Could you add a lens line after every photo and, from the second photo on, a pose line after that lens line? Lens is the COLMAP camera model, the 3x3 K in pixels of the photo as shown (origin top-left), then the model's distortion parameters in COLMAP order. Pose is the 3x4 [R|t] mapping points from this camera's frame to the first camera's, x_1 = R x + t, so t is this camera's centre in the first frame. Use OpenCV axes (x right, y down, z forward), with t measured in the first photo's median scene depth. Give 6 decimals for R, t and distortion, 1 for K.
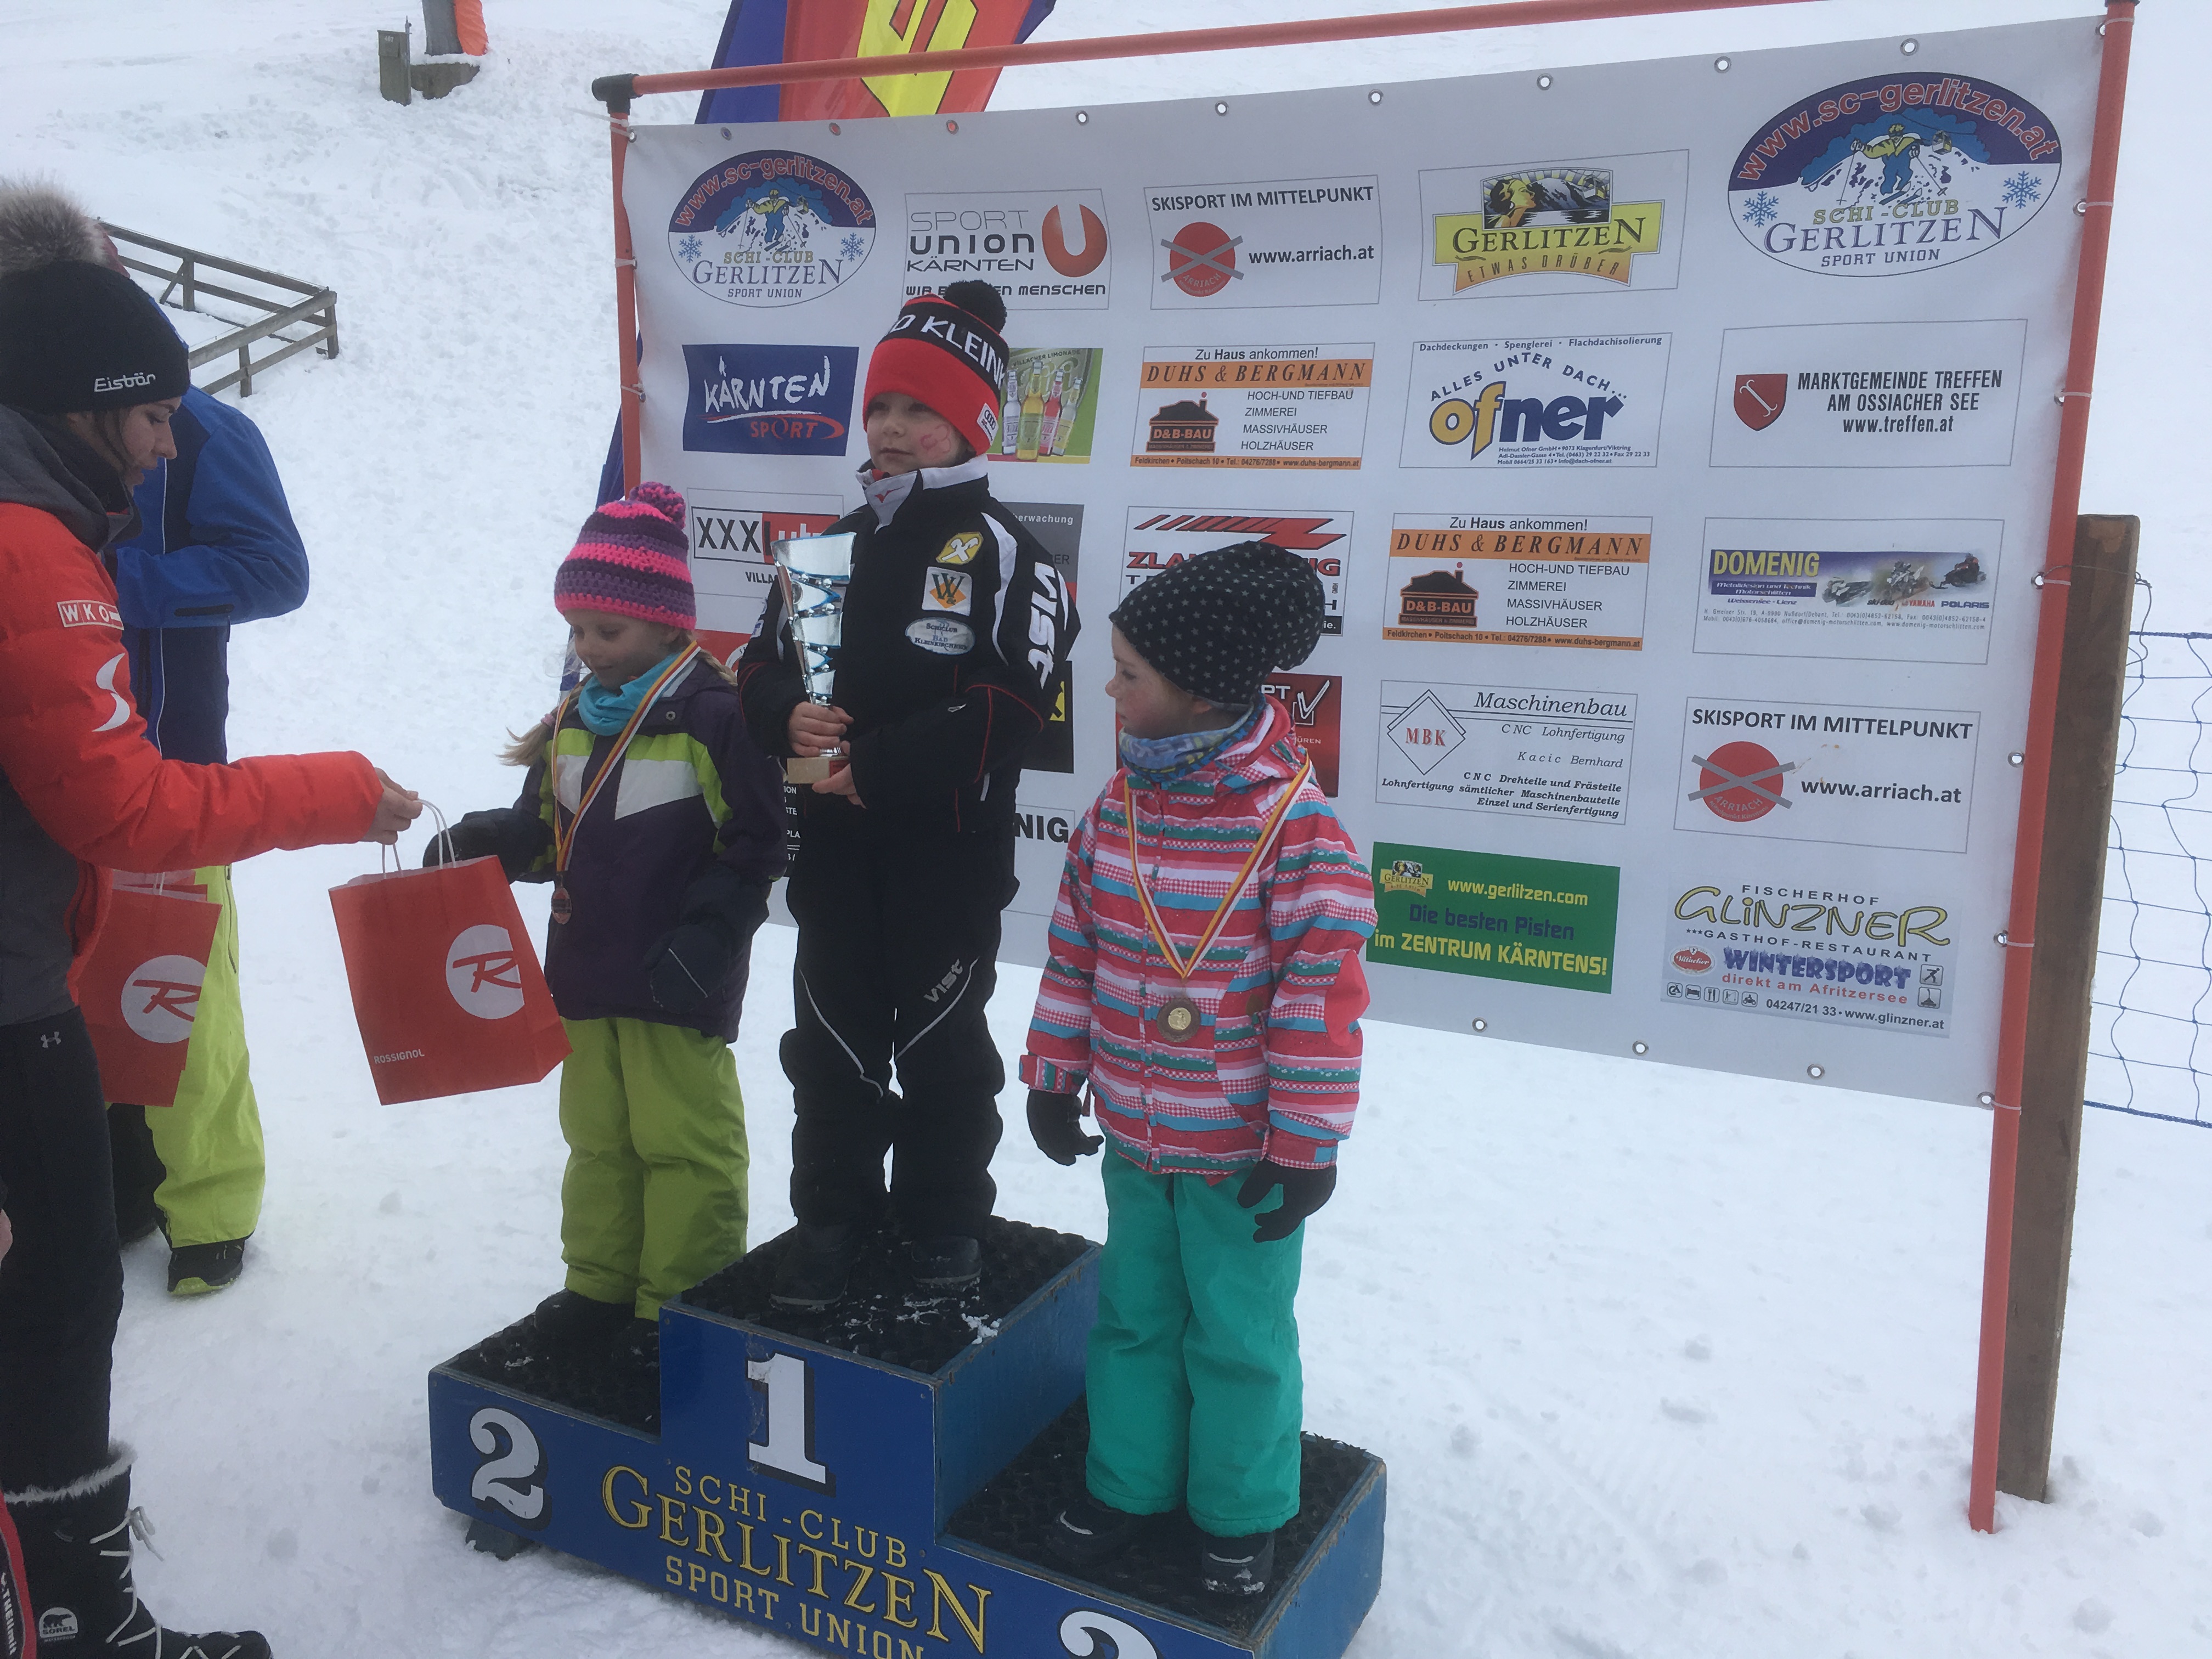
lens RADIAL K [[2027.4, 0, 1147.5], [0, 2027.4, 850.9], [0, 0, 1]] dist [0.065779, -0.138935]
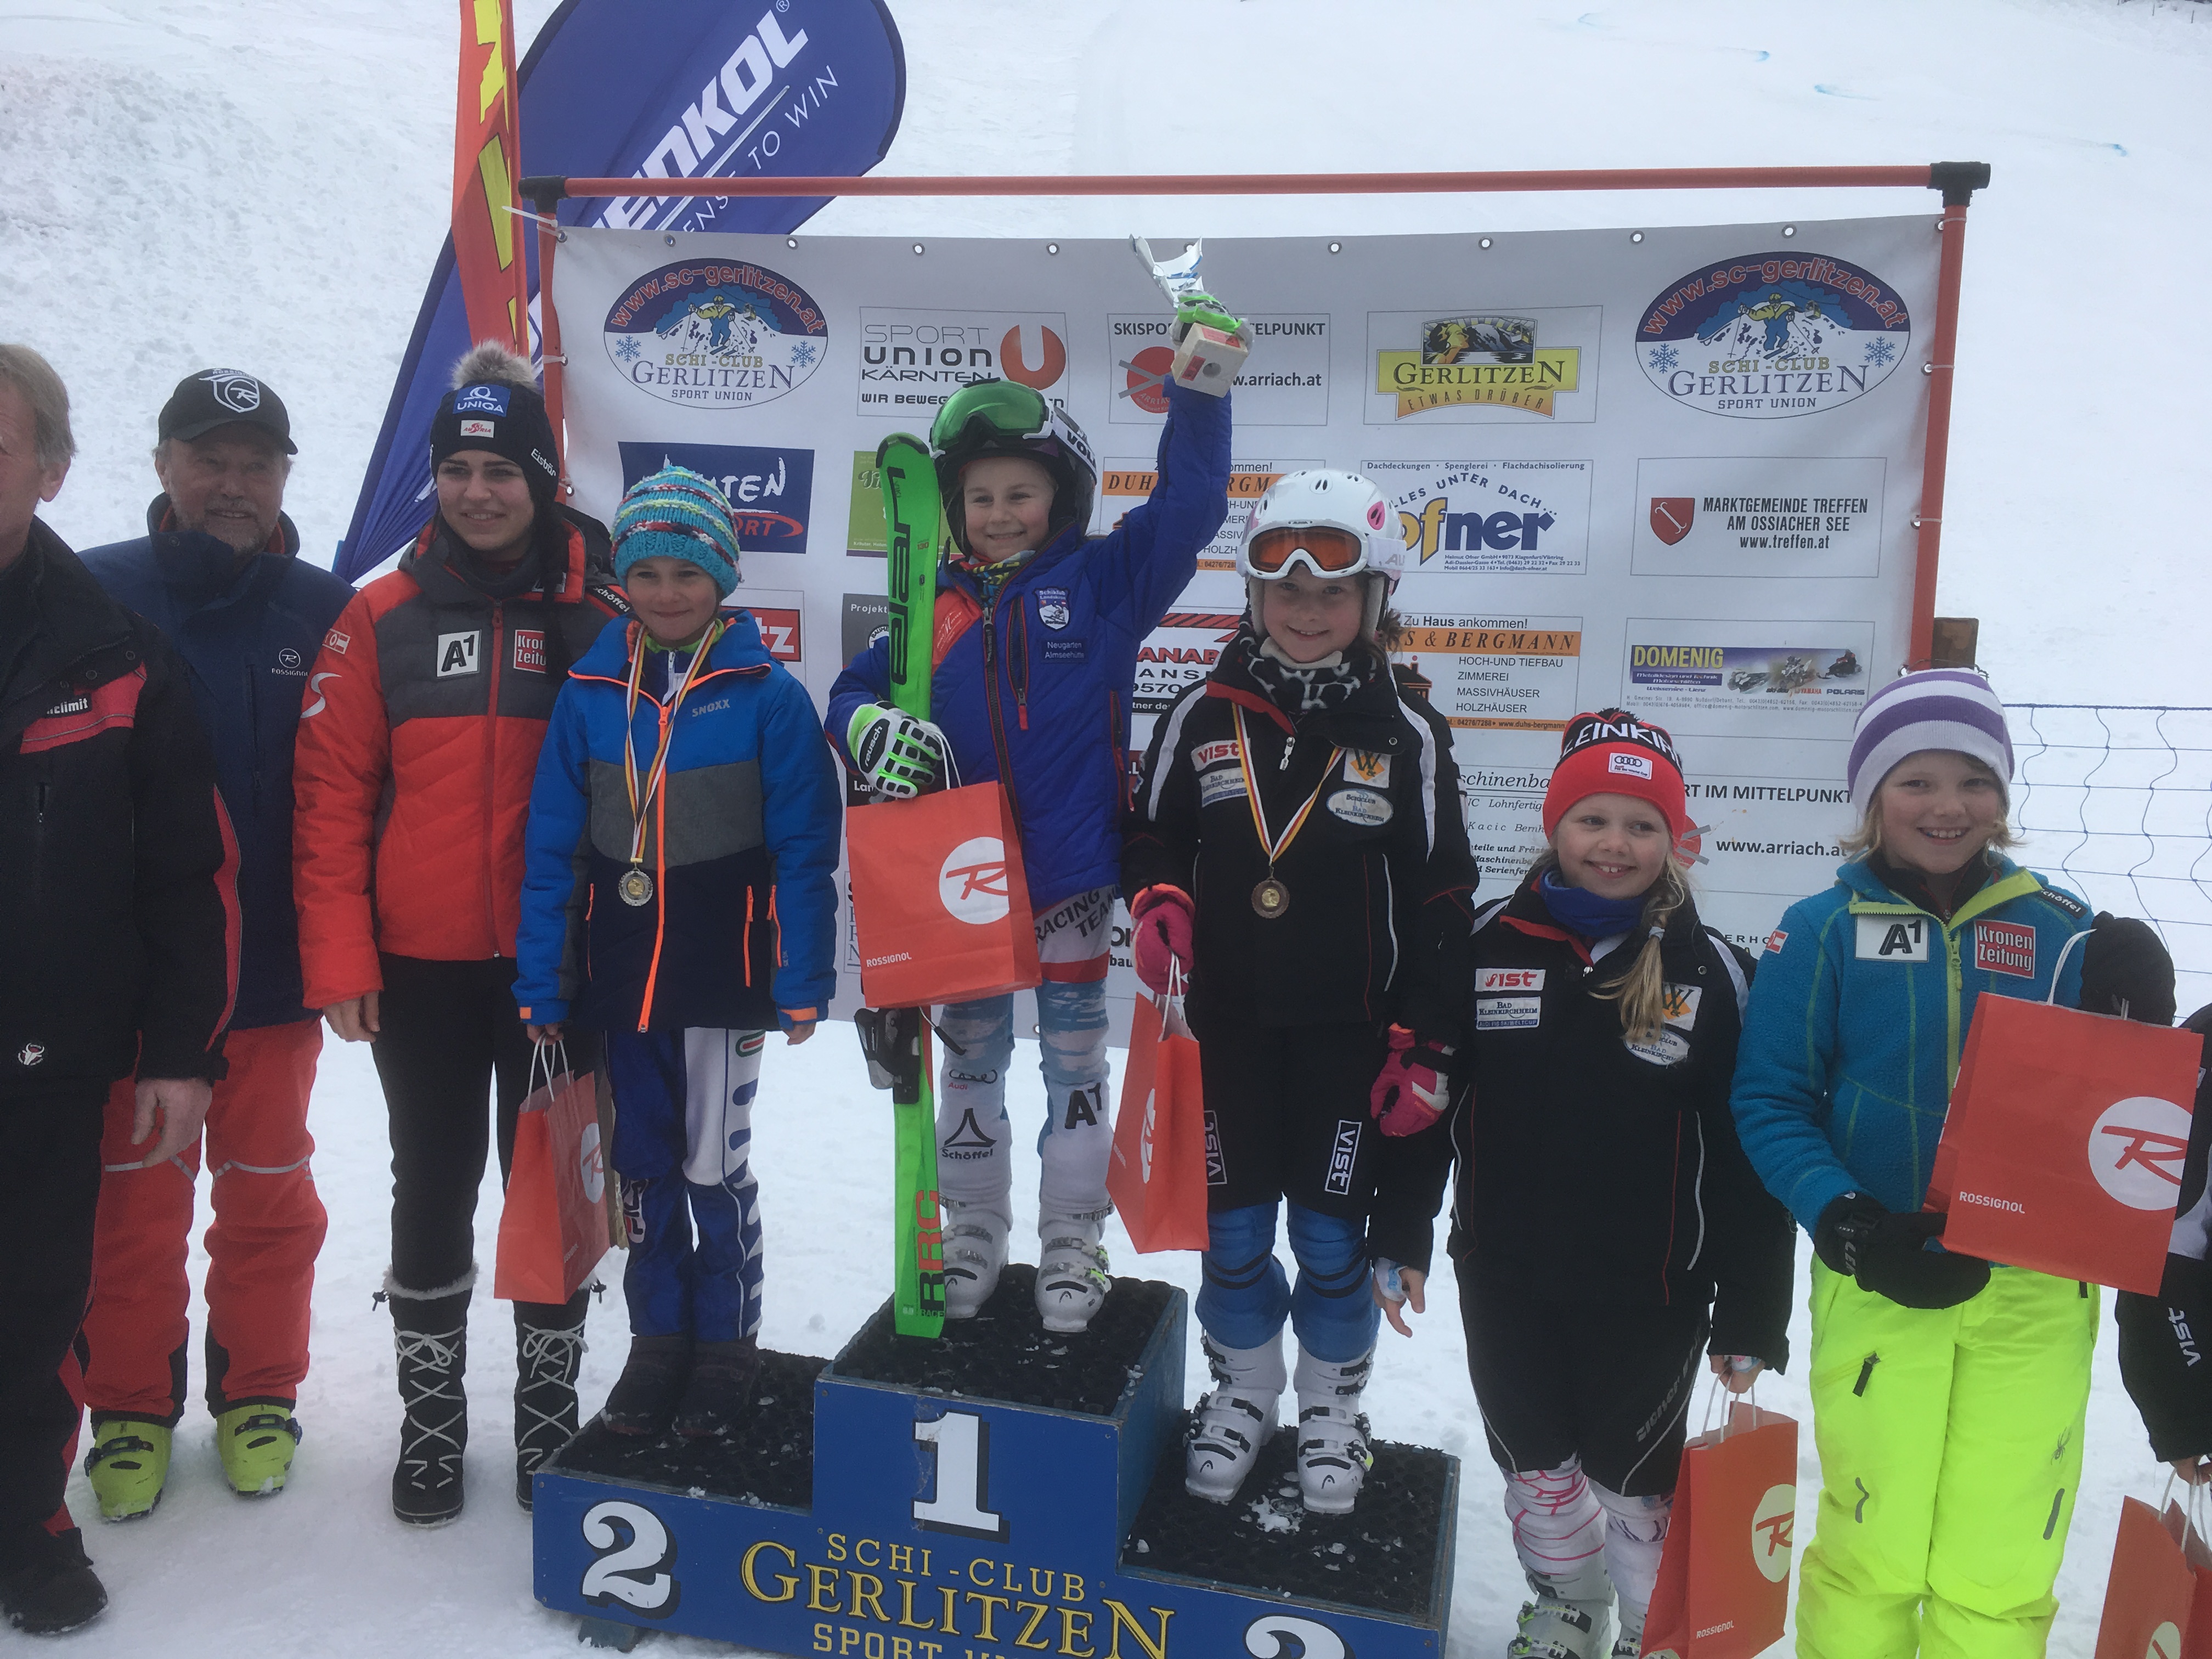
lens RADIAL K [[2024.6, 0, 1199.2], [0, 2024.6, 833.5], [0, 0, 1]] dist [0.052183, -0.098144]
pose [[0.966325, -0.028516, 0.255738, -0.265389], [0.037752, 0.998798, -0.031275, -0.013347], [-0.254539, 0.039877, 0.966240, -0.055284]]
